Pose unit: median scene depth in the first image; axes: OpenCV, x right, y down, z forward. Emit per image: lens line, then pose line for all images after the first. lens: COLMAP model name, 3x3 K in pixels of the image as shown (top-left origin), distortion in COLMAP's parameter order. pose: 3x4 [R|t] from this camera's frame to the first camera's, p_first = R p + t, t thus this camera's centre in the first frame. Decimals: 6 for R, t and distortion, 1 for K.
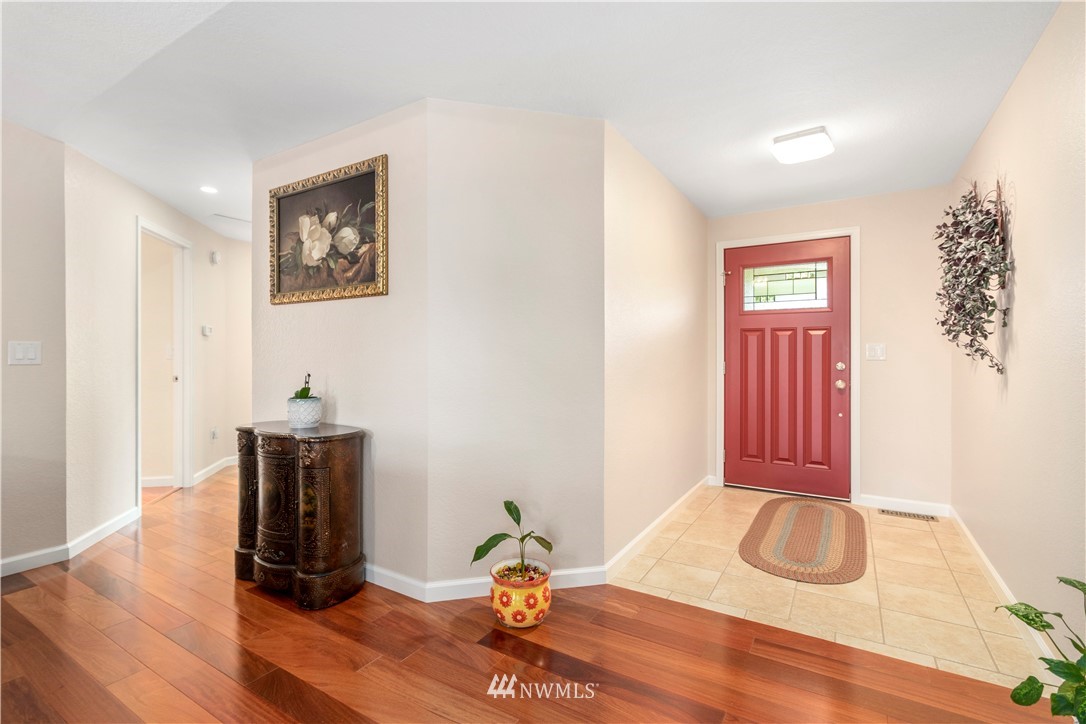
lens RADIAL K [[506.3, 0, 534.1], [0, 506.3, 353.7], [0, 0, 1]] dist [0.000540, 0.000268]
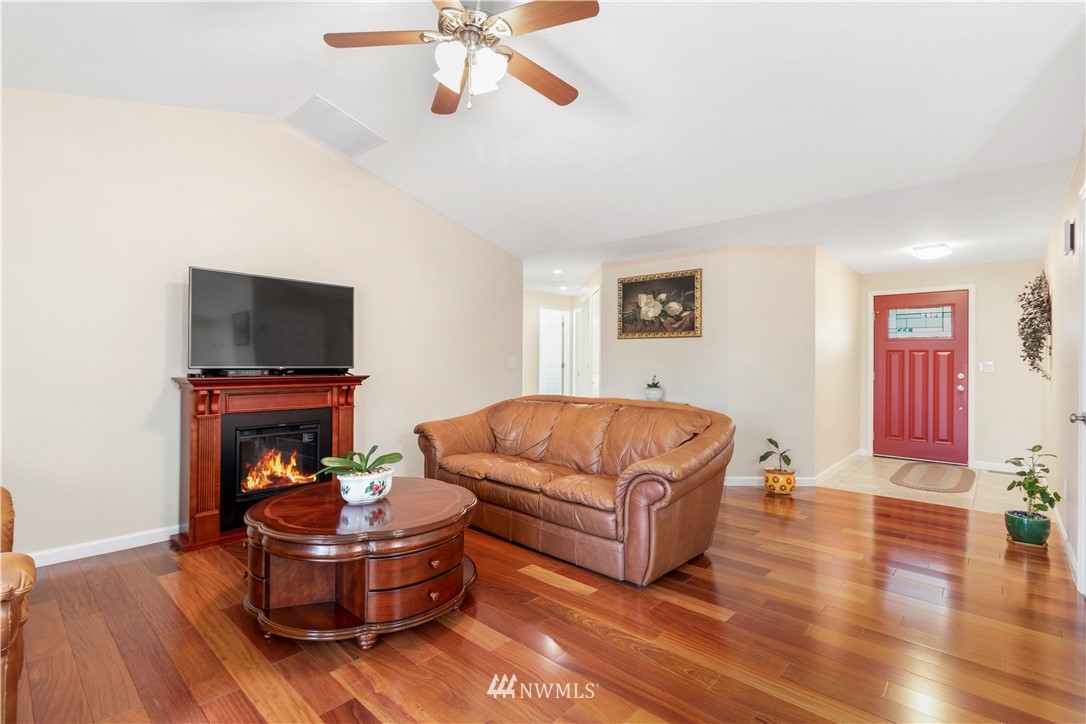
lens RADIAL K [[512.1, 0, 537.3], [0, 512.1, 358.3], [0, 0, 1]] dist [0.001682, 0.000371]
pose [[0.983941, 0.007404, -0.178338, -0.510092], [-0.008552, 0.999947, -0.005666, -0.012218], [0.178287, 0.007101, 0.983953, -1.020300]]
